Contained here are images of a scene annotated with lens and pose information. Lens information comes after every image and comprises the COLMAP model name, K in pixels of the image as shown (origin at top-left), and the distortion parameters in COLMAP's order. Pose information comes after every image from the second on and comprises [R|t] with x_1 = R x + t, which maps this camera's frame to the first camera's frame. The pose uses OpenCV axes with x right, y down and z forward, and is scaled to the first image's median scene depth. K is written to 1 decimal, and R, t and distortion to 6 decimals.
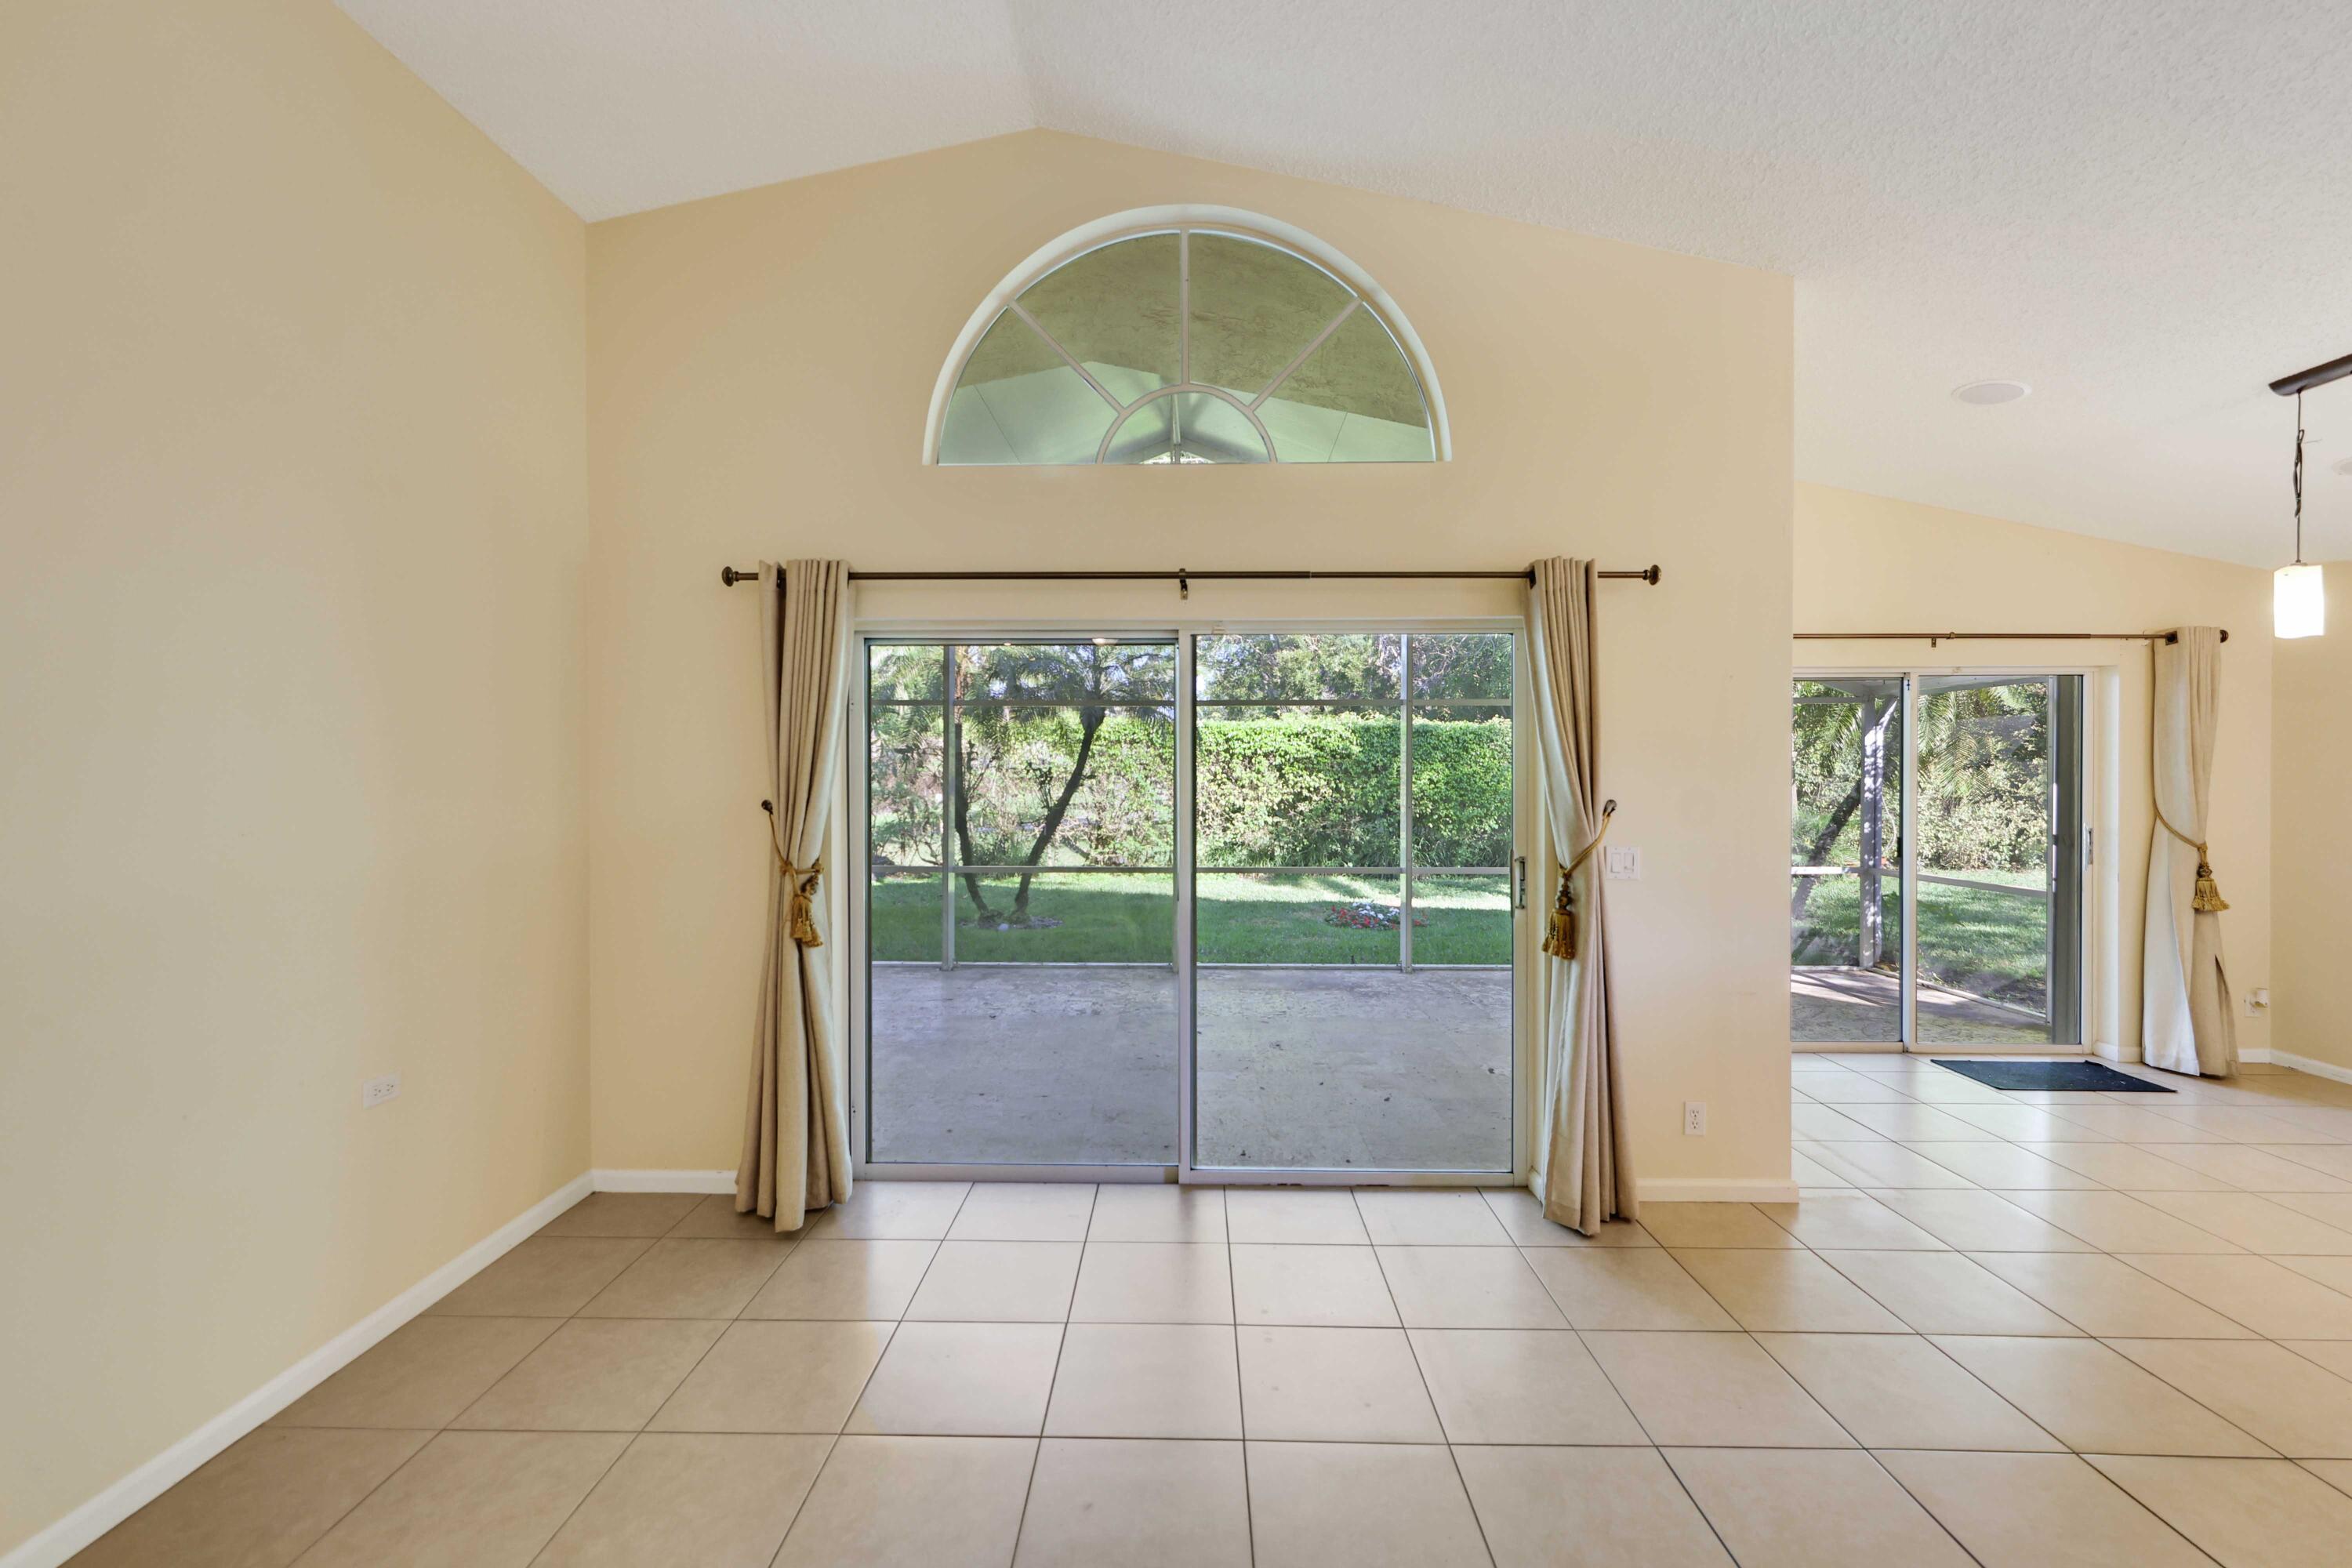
lens RADIAL K [[982.6, 0, 1170.1], [0, 982.6, 774.2], [0, 0, 1]] dist [0.003918, 0.000270]
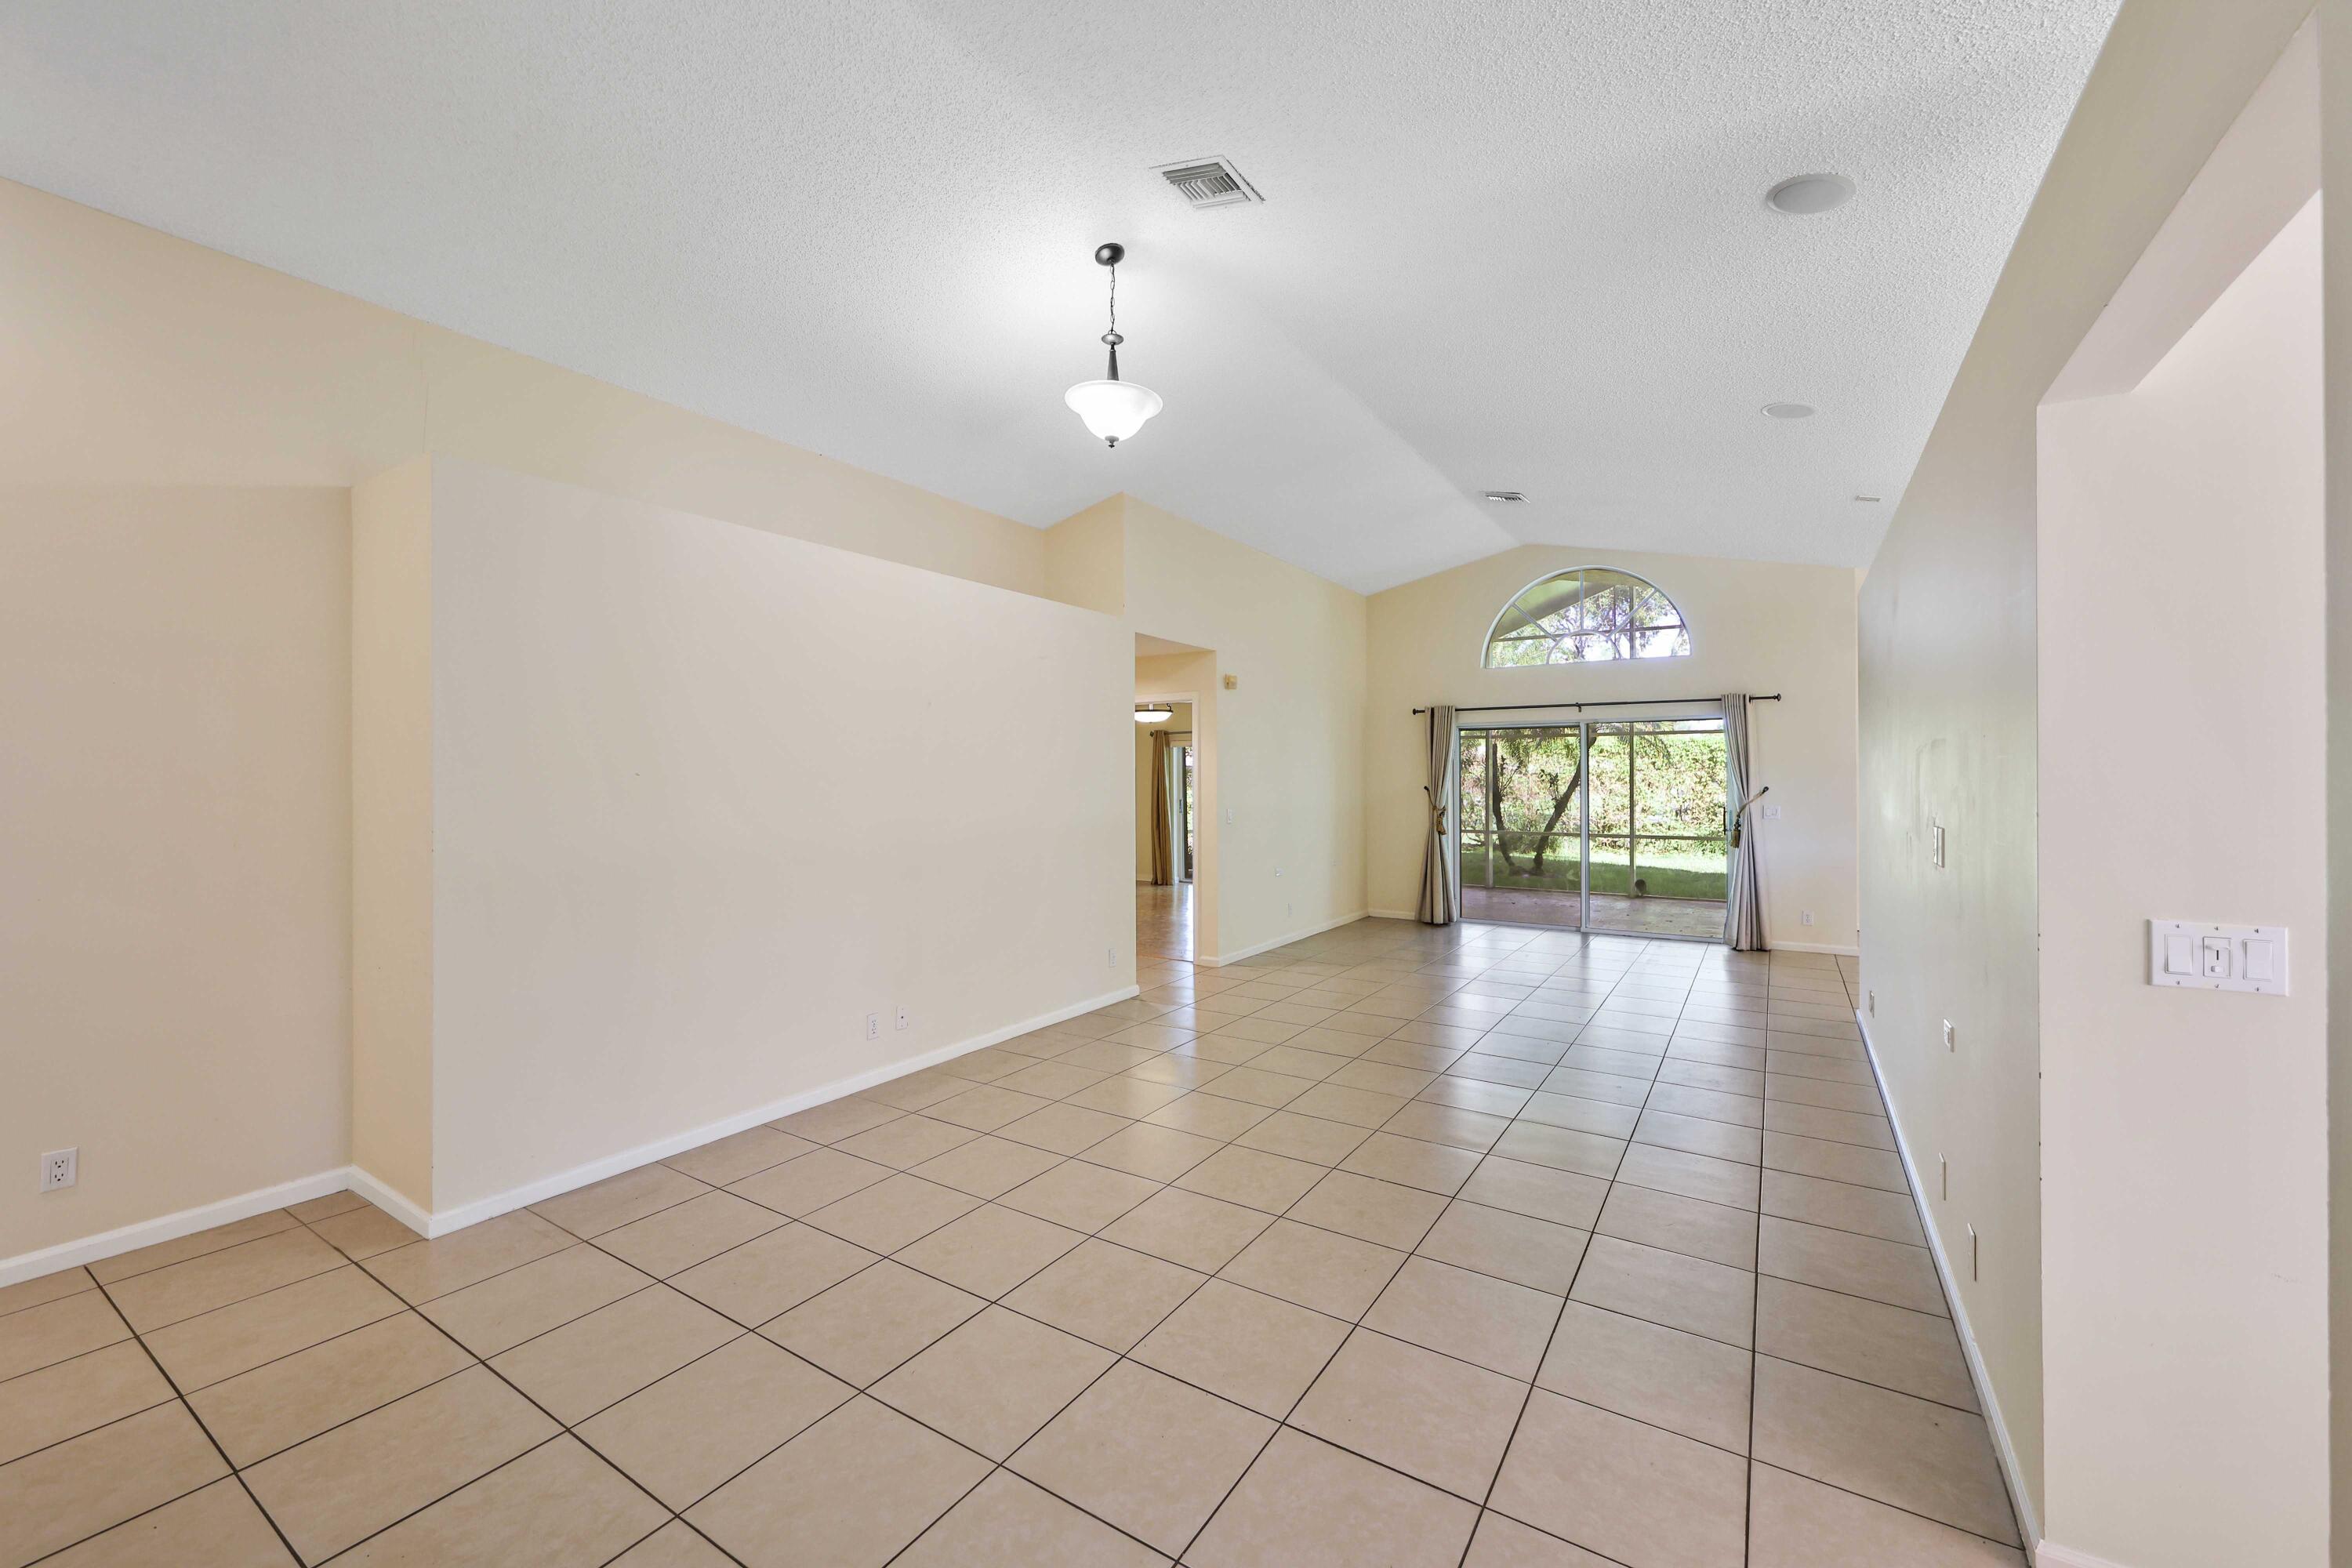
lens RADIAL K [[917.0, 0, 1169.6], [0, 917.0, 773.7], [0, 0, 1]] dist [-0.002956, -0.000274]
pose [[0.850145, -0.003459, -0.526537, 0.112657], [0.000827, 0.999986, -0.005235, 0.000980], [0.526547, 0.004015, 0.850136, -0.513454]]
